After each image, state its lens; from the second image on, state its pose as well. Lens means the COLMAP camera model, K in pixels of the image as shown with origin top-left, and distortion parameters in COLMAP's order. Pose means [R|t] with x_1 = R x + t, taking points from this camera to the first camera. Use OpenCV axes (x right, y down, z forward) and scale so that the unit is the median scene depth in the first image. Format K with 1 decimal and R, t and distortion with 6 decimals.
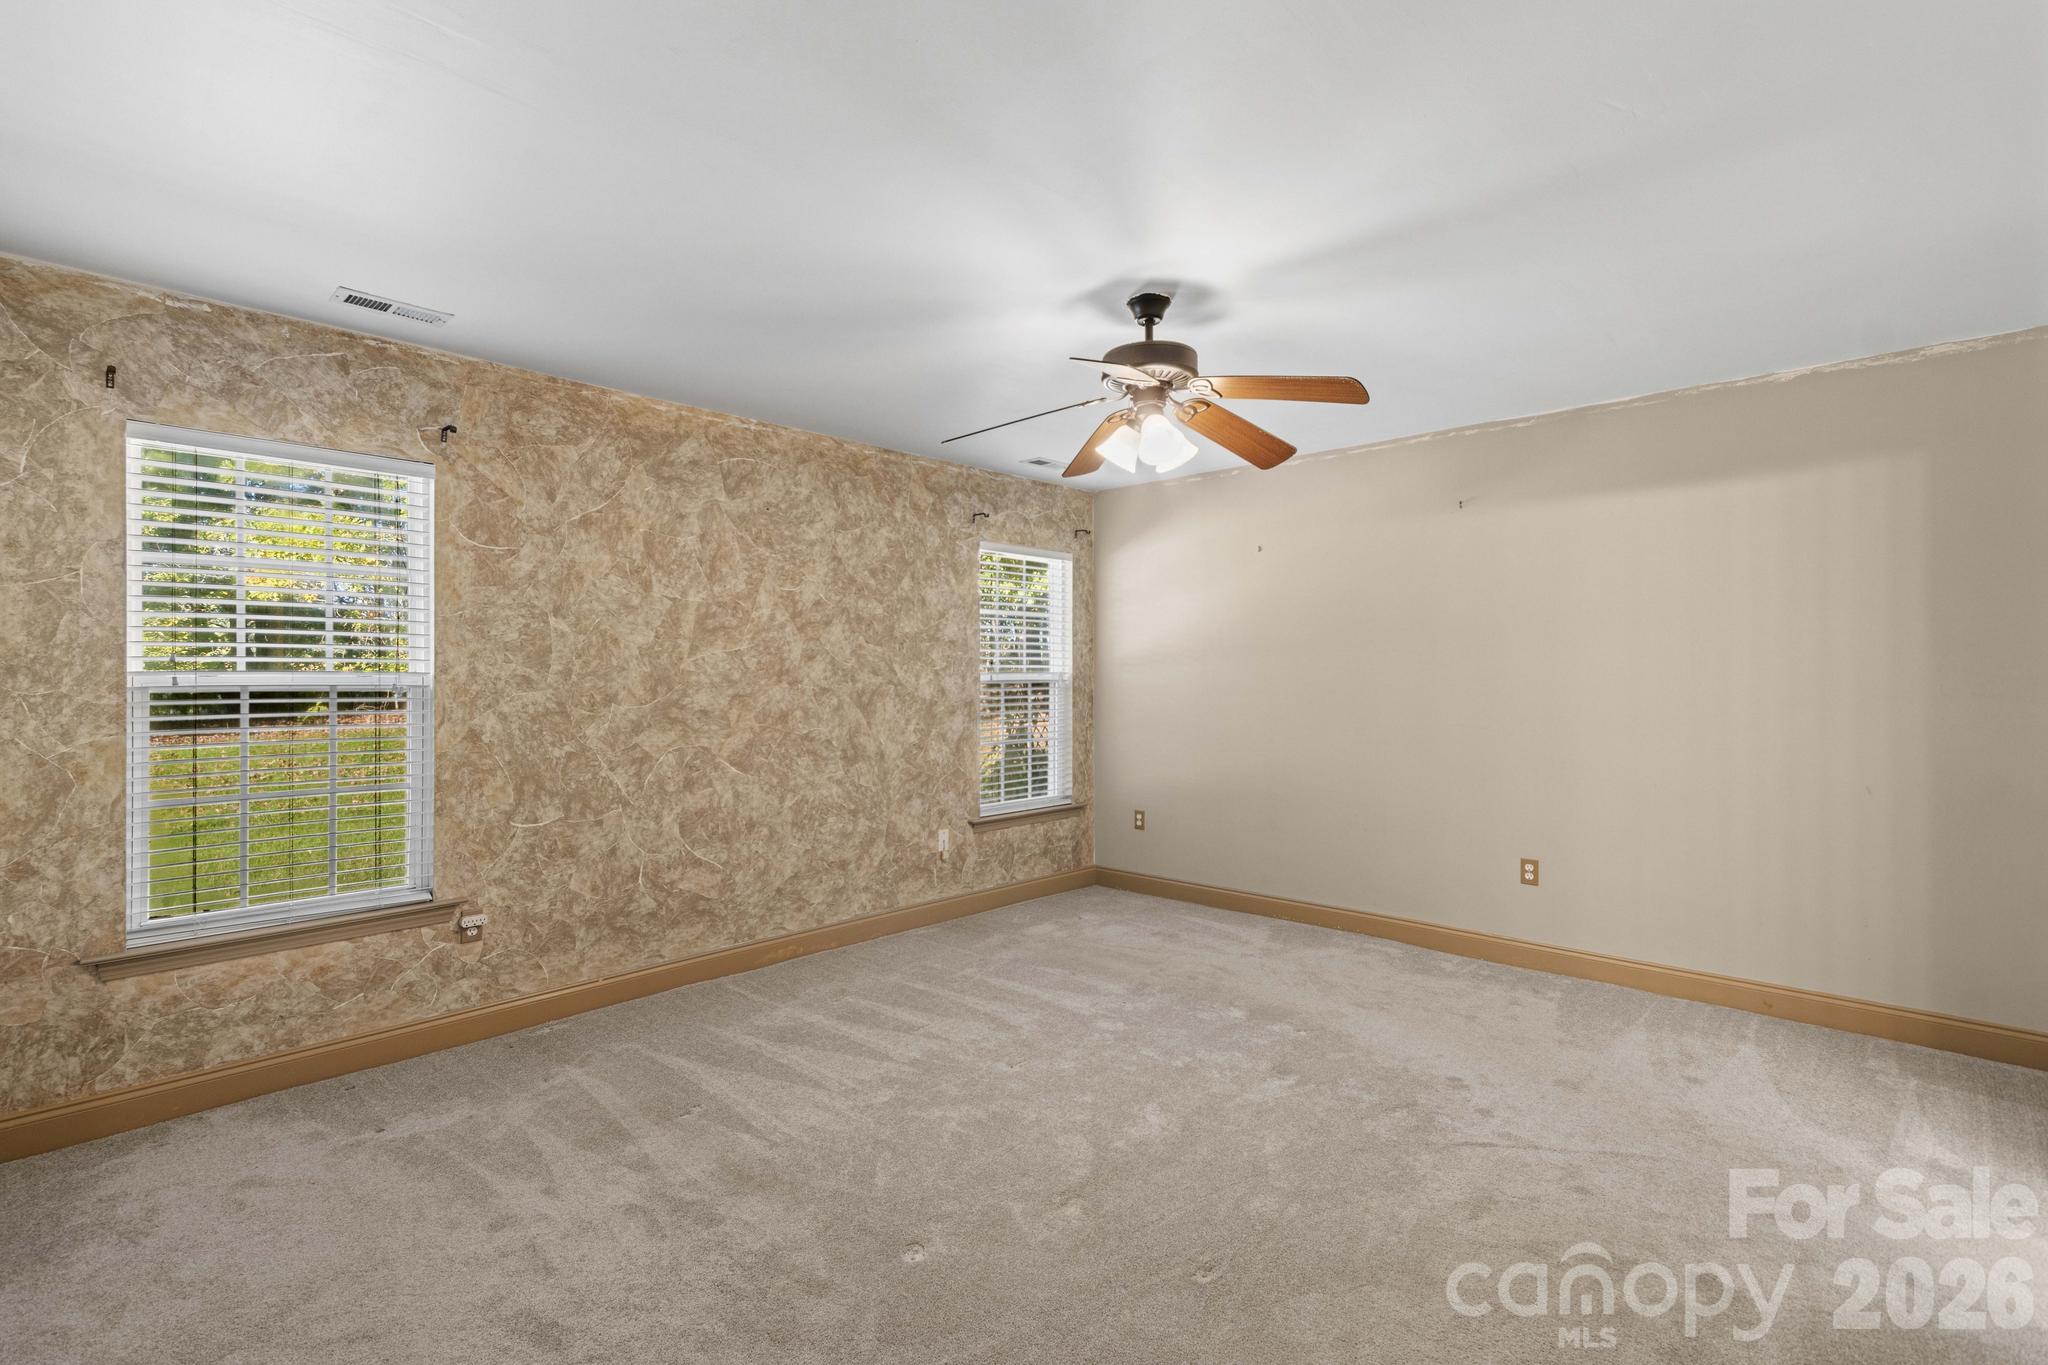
lens RADIAL K [[946.9, 0, 1022.6], [0, 946.9, 678.1], [0, 0, 1]] dist [0.010091, -0.003700]
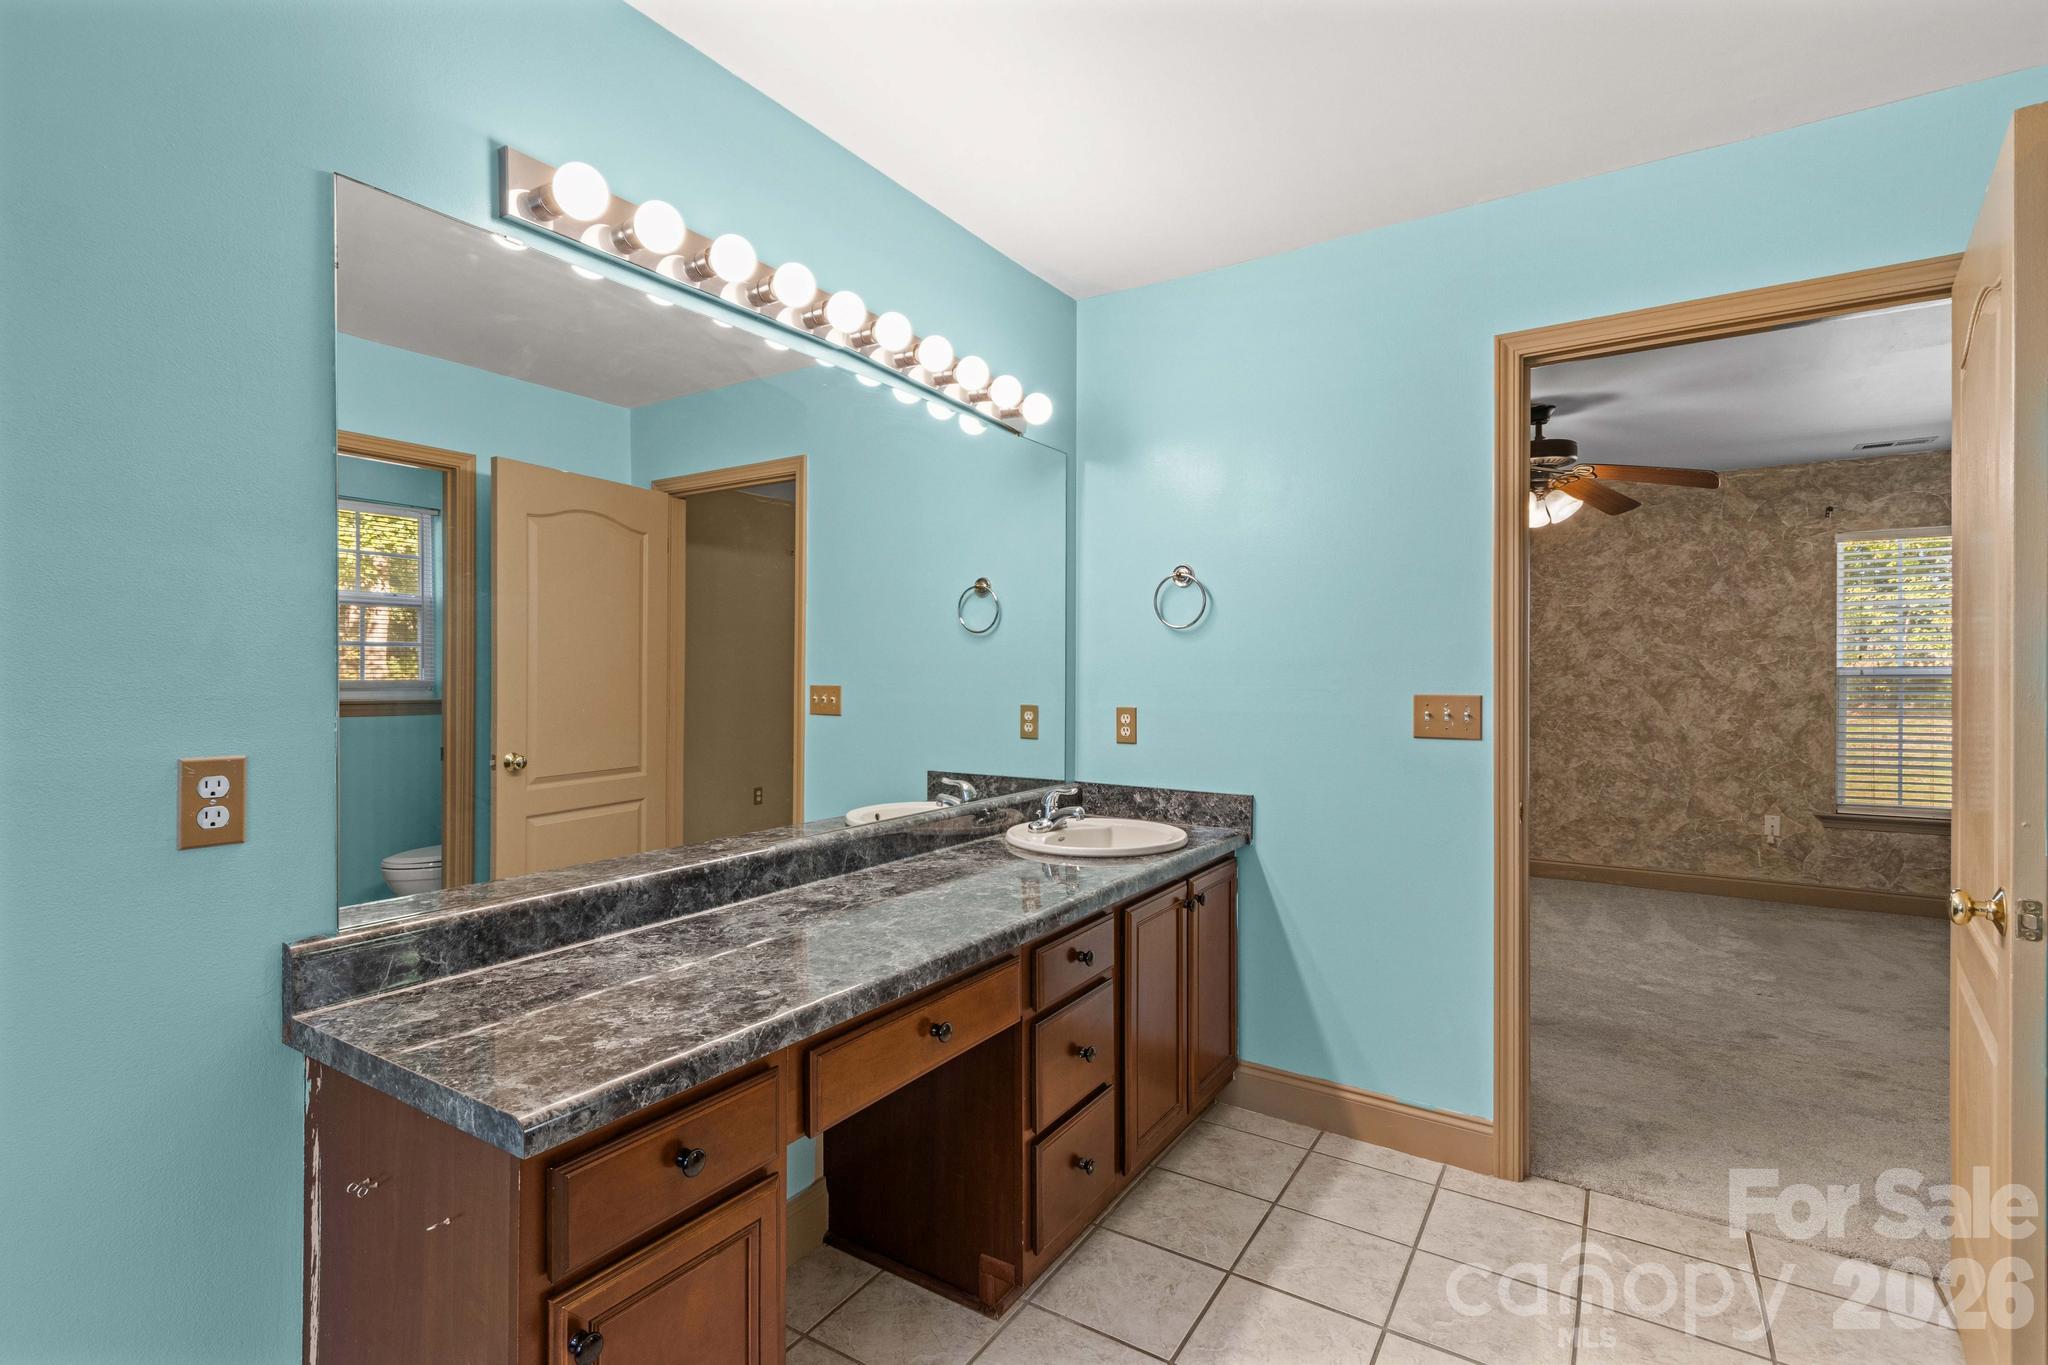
lens RADIAL K [[946.9, 0, 1018.9], [0, 946.9, 681.5], [0, 0, 1]] dist [0.010091, -0.003700]
pose [[0.213984, 0.012358, -0.976759, 0.824119], [-0.001833, 0.999923, 0.012249, -0.001281], [0.976835, -0.000831, 0.213990, -0.052656]]
